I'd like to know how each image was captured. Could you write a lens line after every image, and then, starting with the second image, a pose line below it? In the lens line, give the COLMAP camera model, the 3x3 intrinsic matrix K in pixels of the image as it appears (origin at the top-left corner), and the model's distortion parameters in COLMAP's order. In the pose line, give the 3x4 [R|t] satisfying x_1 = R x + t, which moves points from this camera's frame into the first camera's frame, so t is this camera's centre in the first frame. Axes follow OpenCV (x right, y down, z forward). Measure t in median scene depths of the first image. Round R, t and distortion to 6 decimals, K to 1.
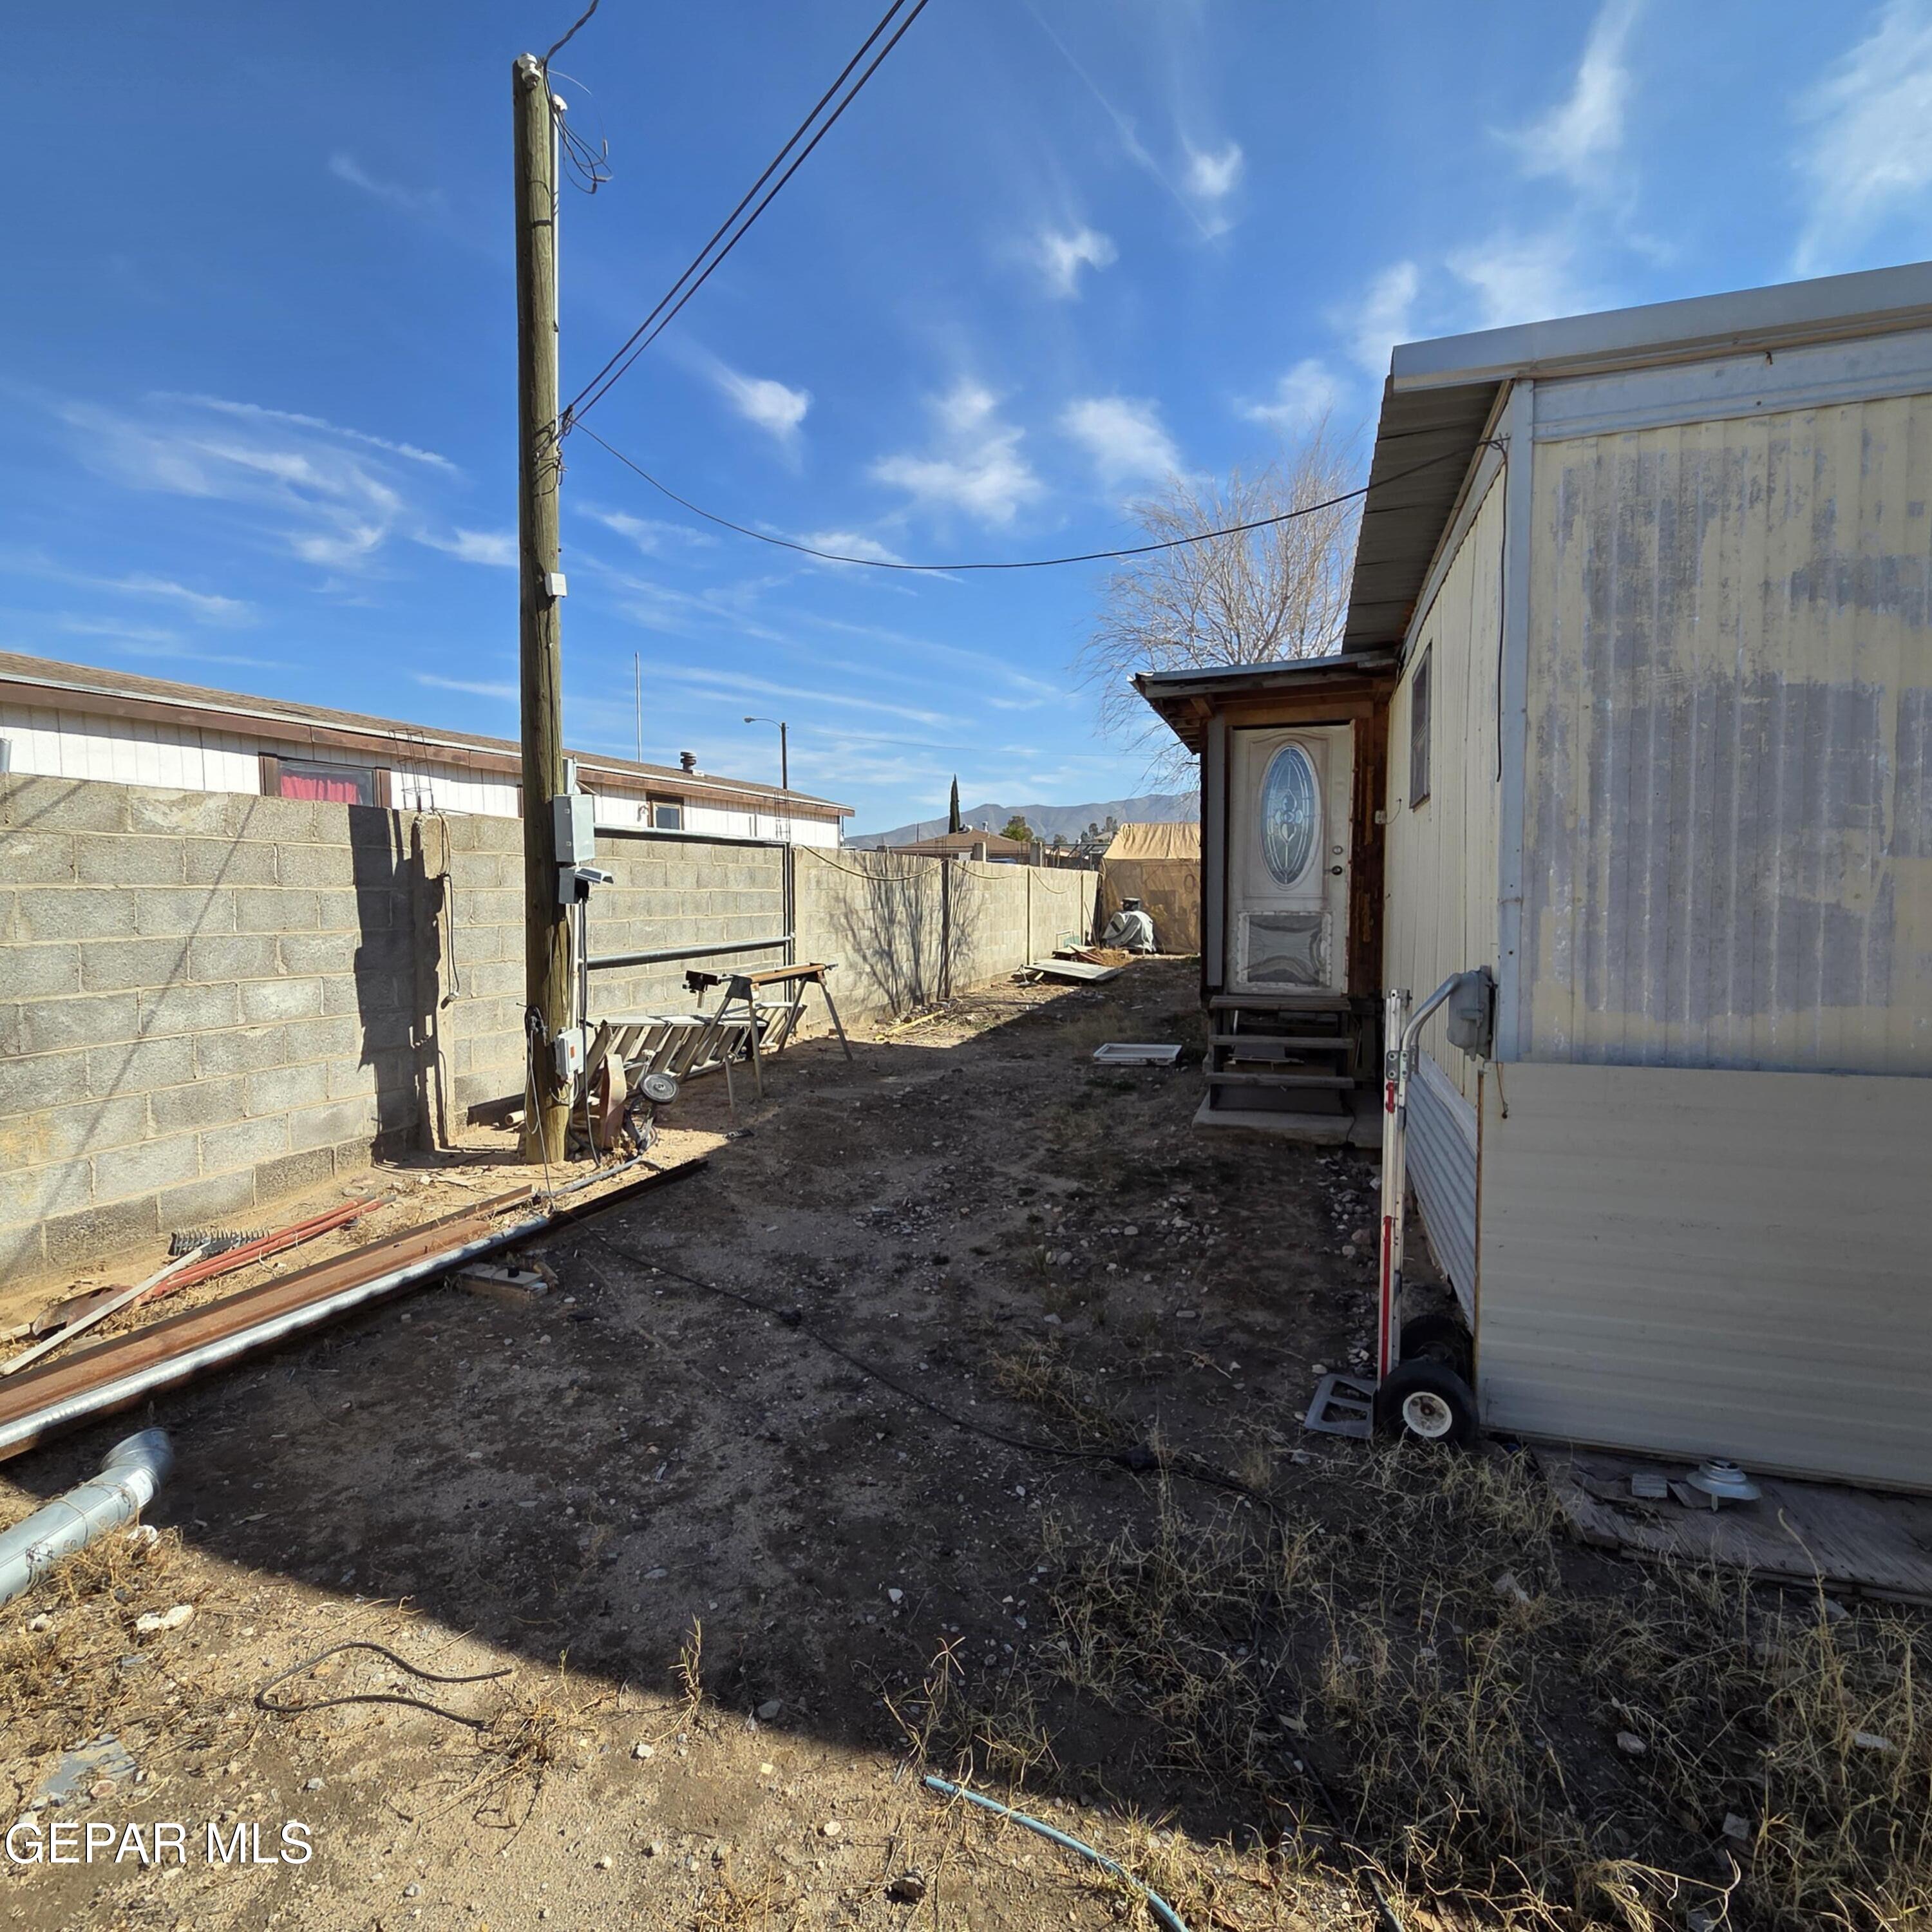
lens RADIAL K [[1050.6, 0, 956.5], [0, 1050.6, 956.3], [0, 0, 1]] dist [-0.001416, 0.001095]
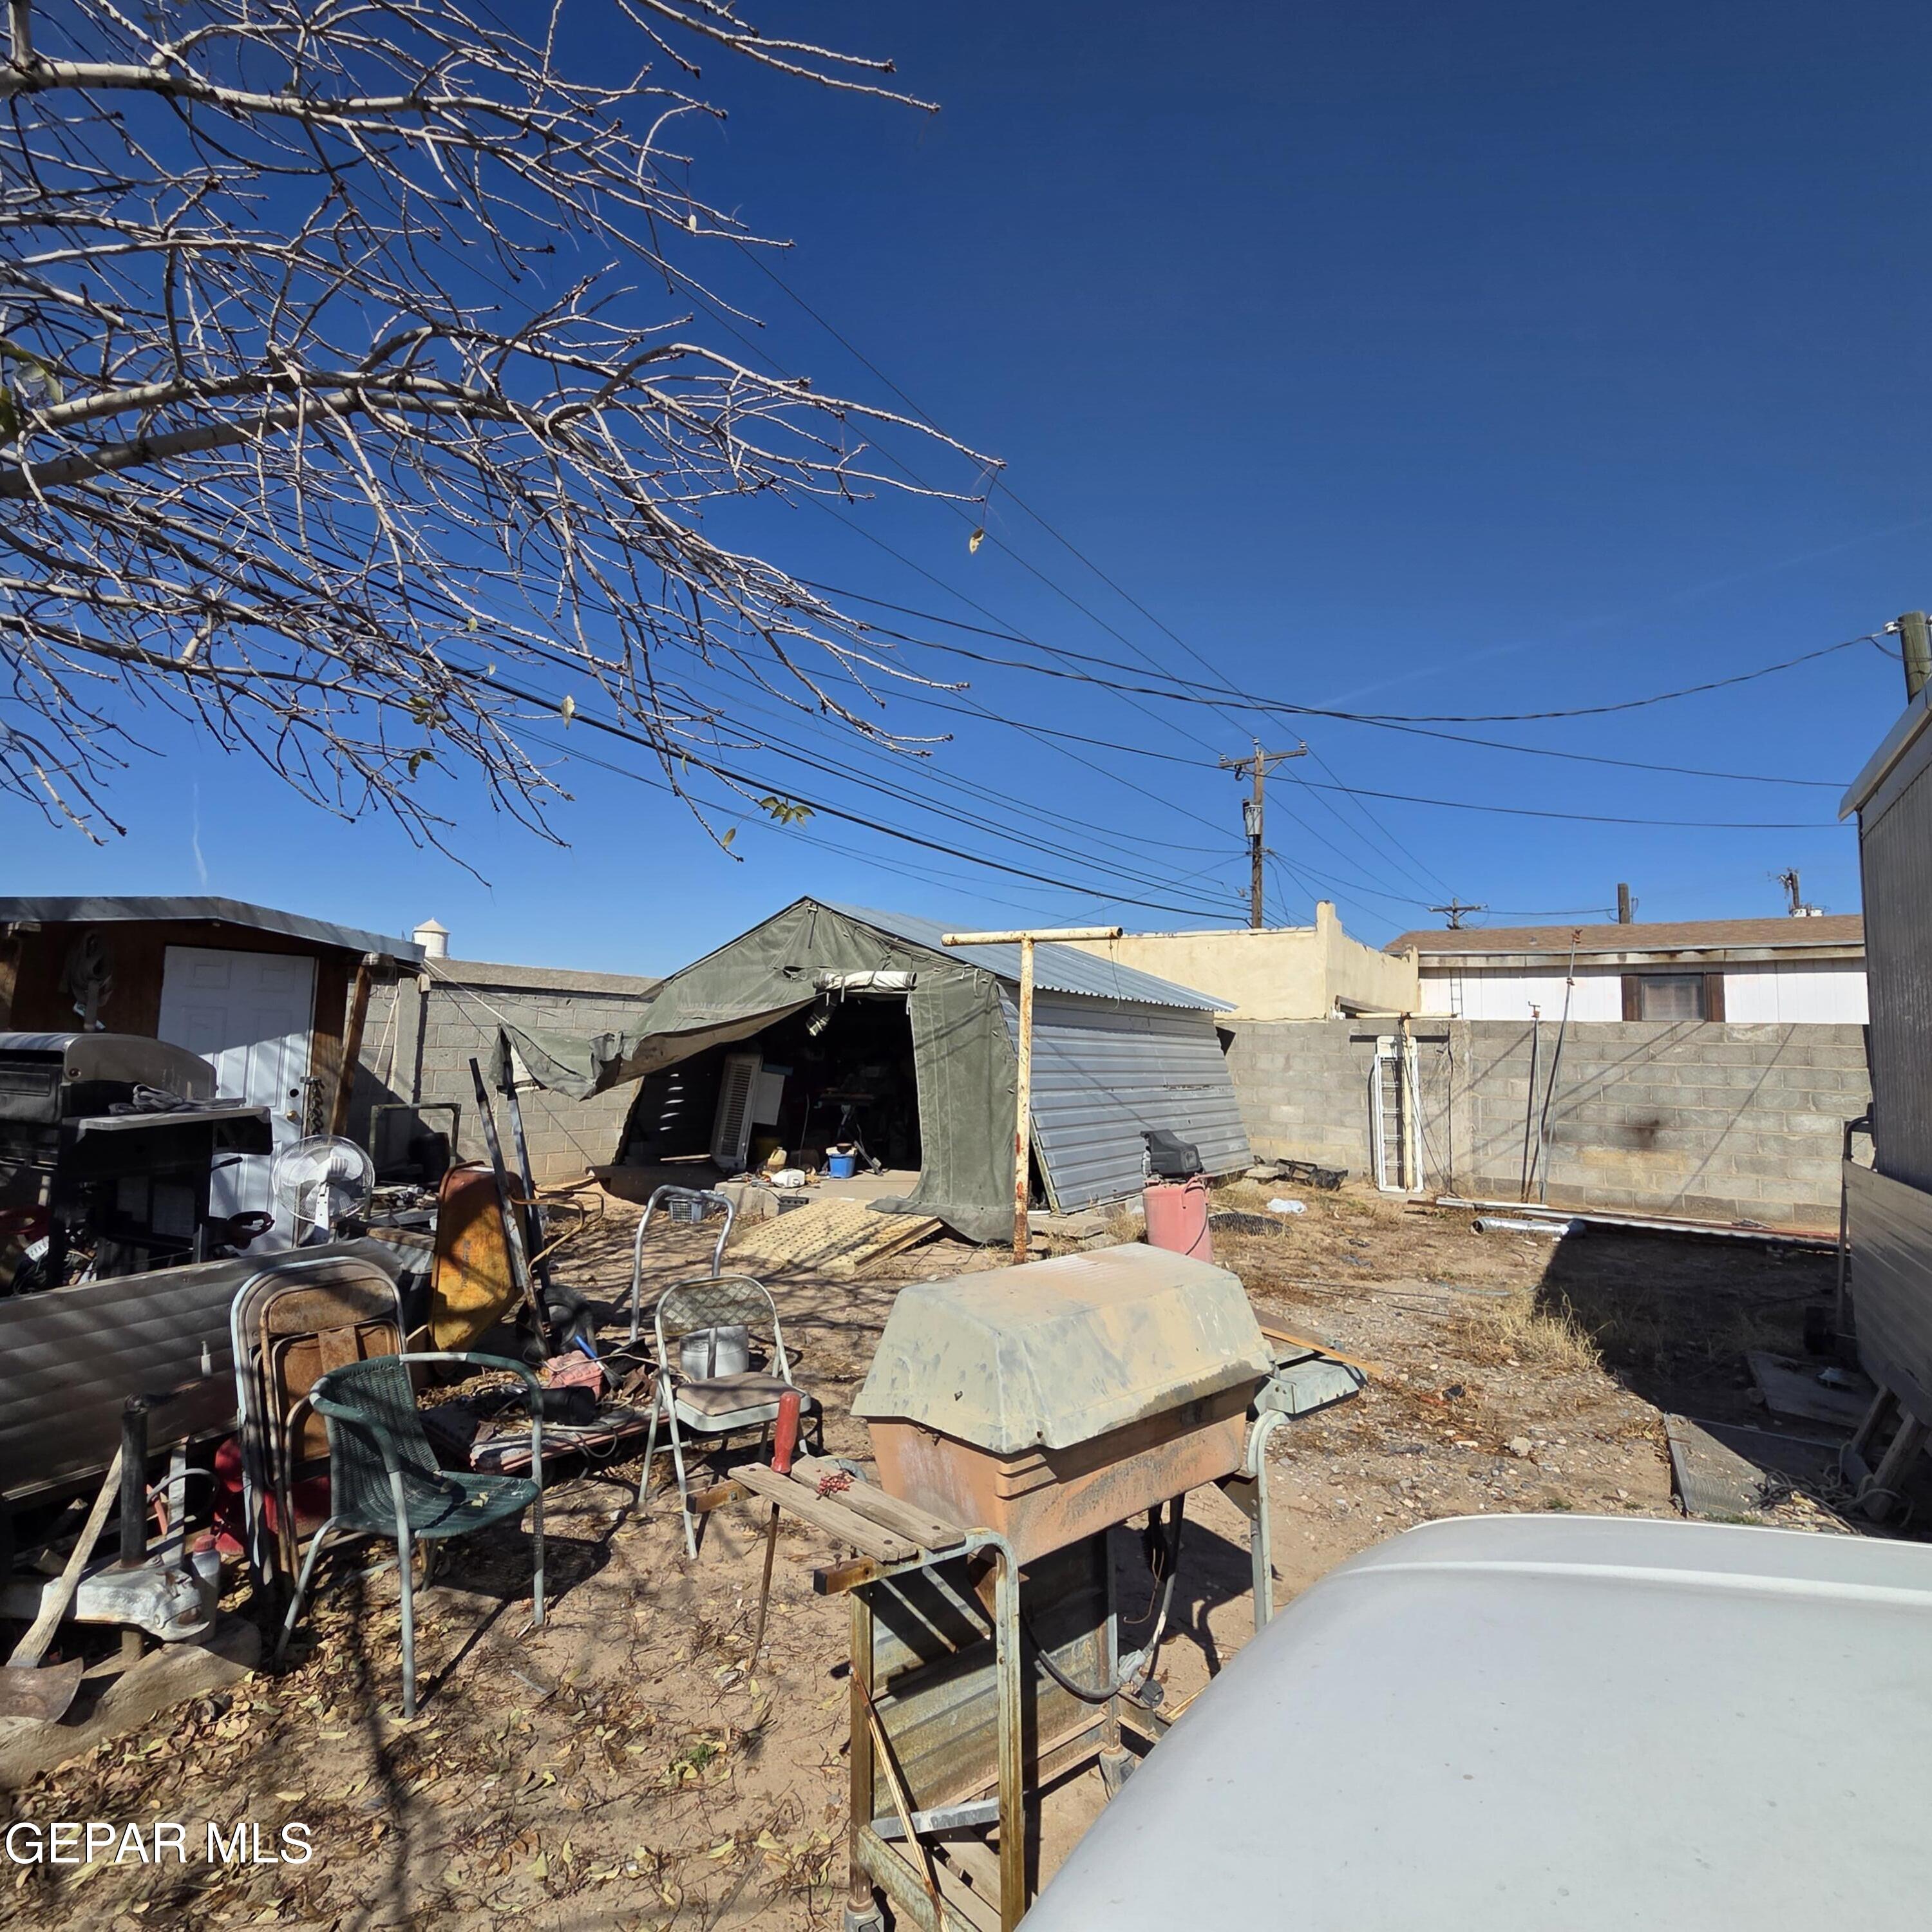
lens RADIAL K [[1050.6, 0, 956.5], [0, 1050.6, 956.3], [0, 0, 1]] dist [-0.001416, 0.001095]
pose [[-0.274003, -0.090052, -0.957503, 1.745970], [-0.084543, 0.994008, -0.069292, 0.000549], [0.958006, 0.061964, -0.279975, -0.021747]]
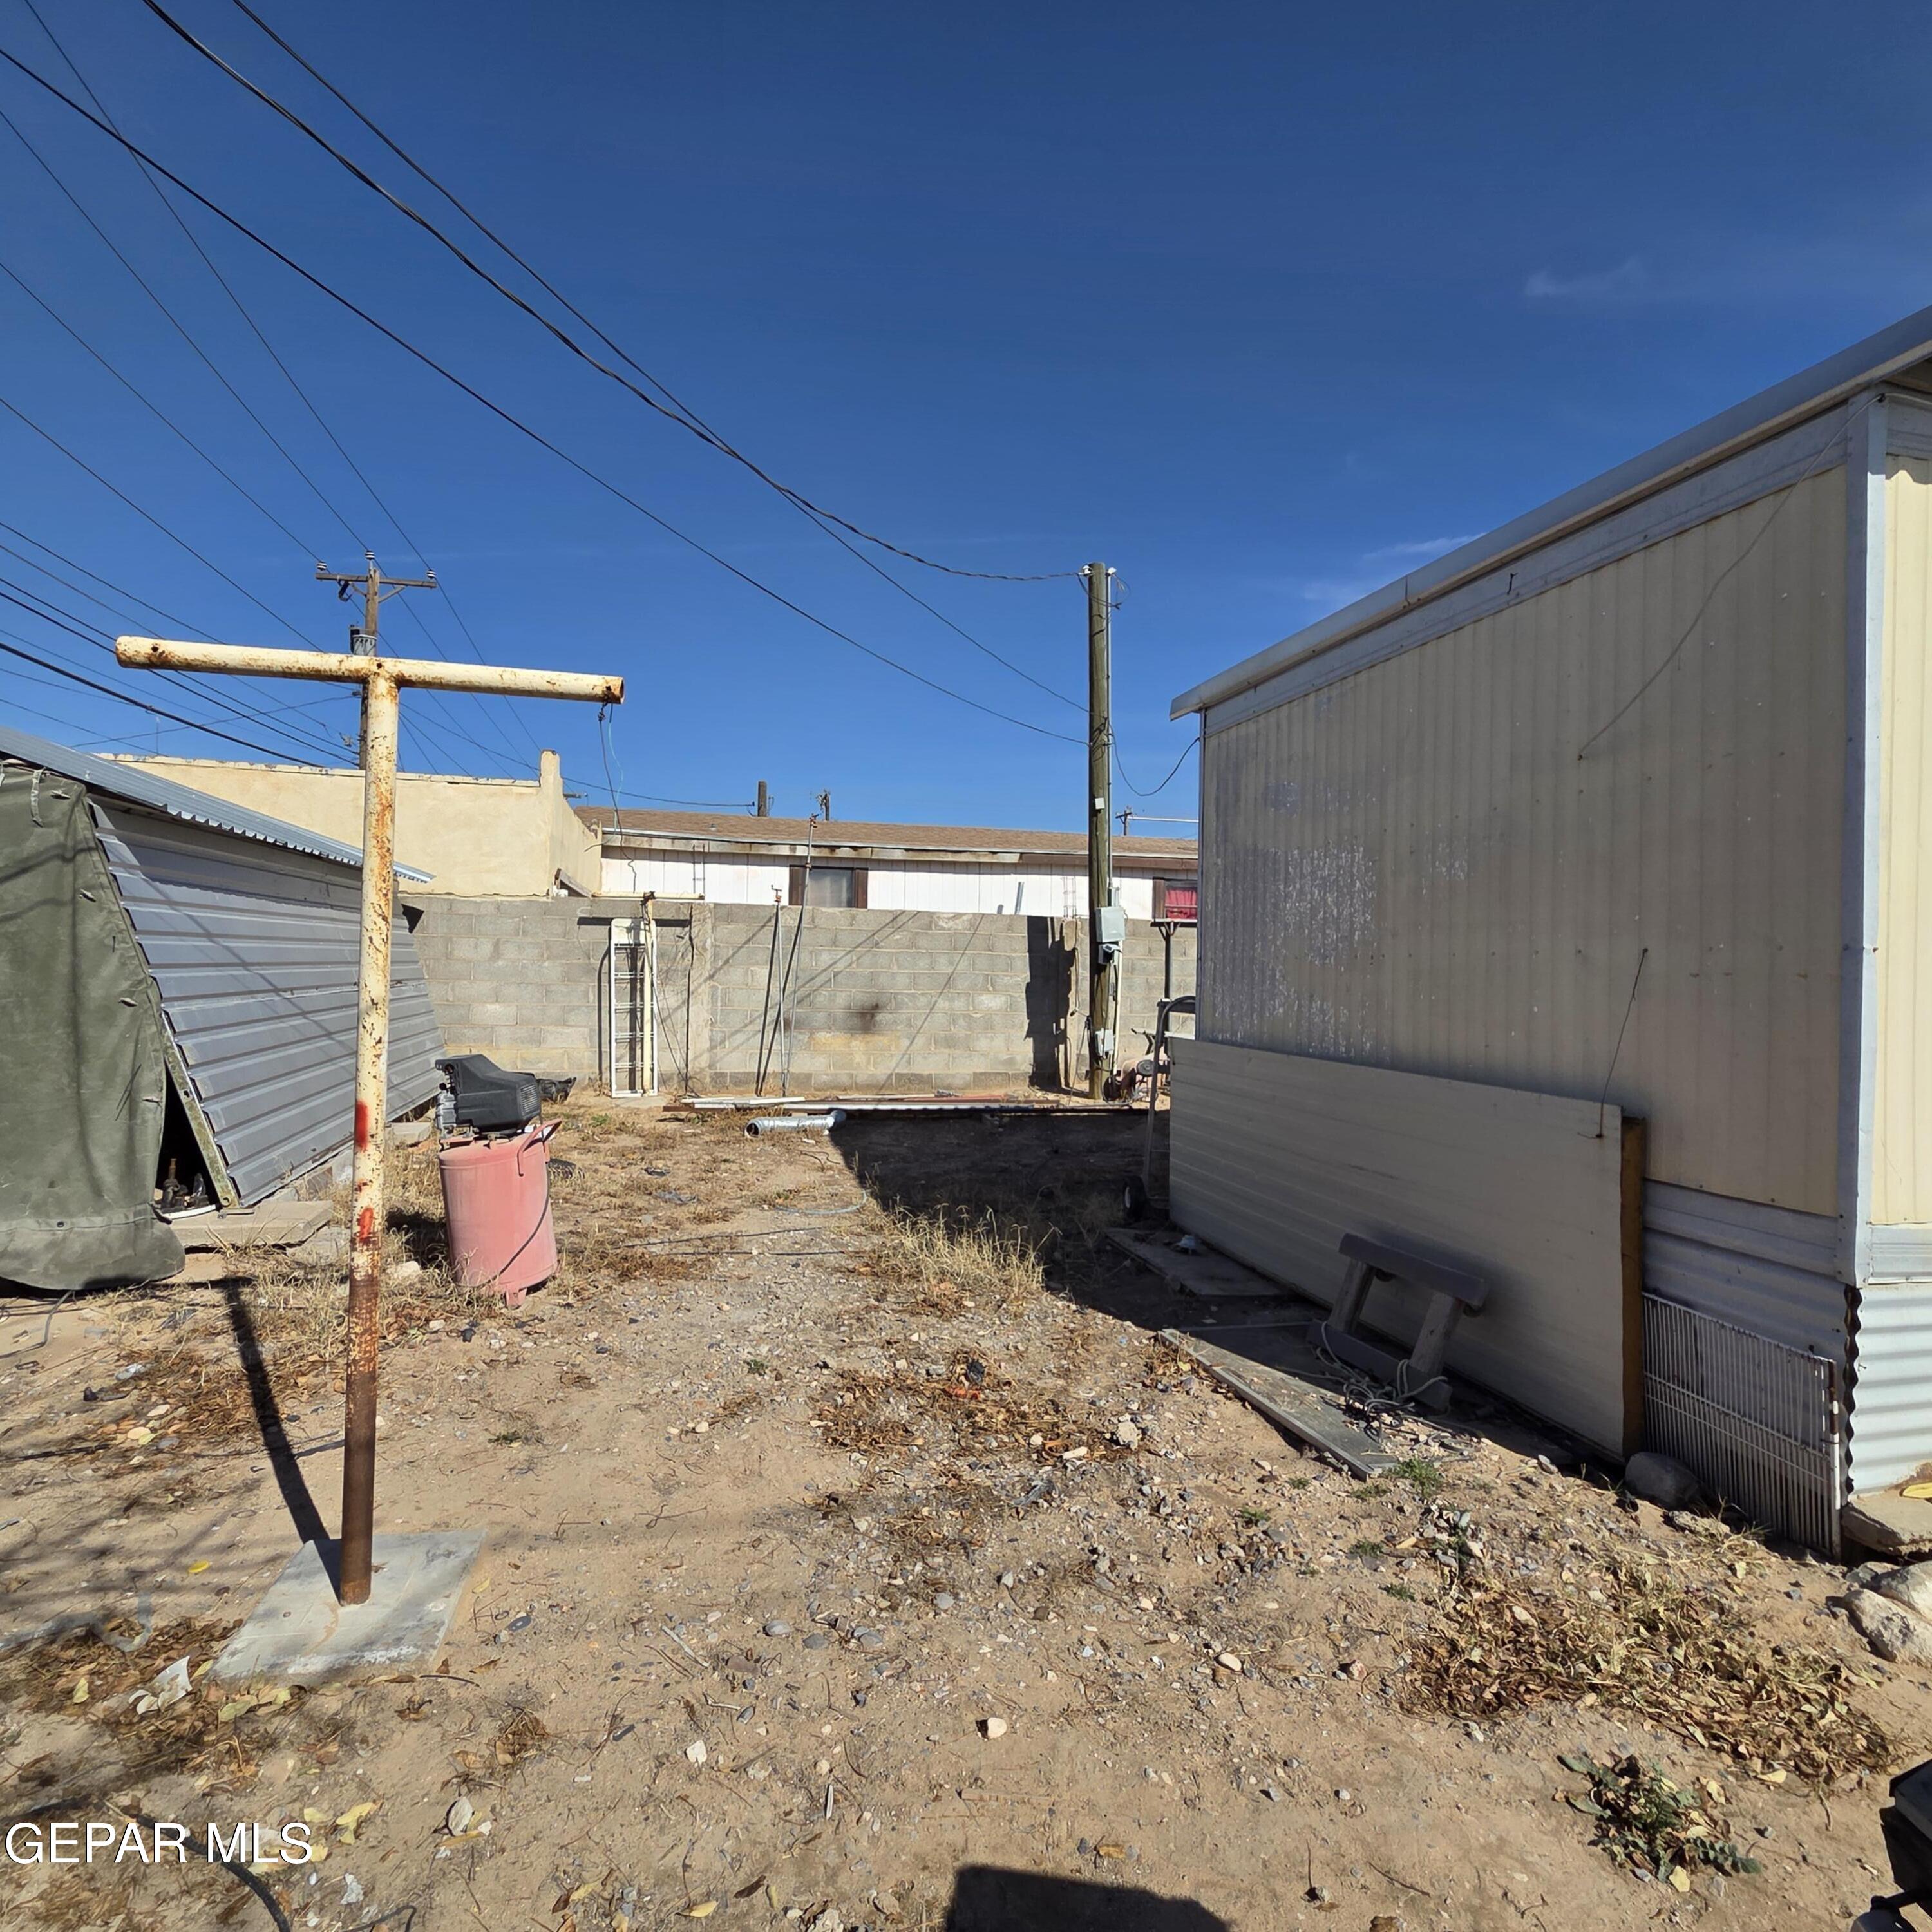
lens RADIAL K [[1050.6, 0, 956.5], [0, 1050.6, 956.3], [0, 0, 1]] dist [-0.001416, 0.001095]
pose [[0.535379, 0.011352, -0.844535, 1.241973], [-0.077125, 0.996389, -0.035500, 0.028612], [0.841083, 0.084141, 0.534322, -0.286713]]
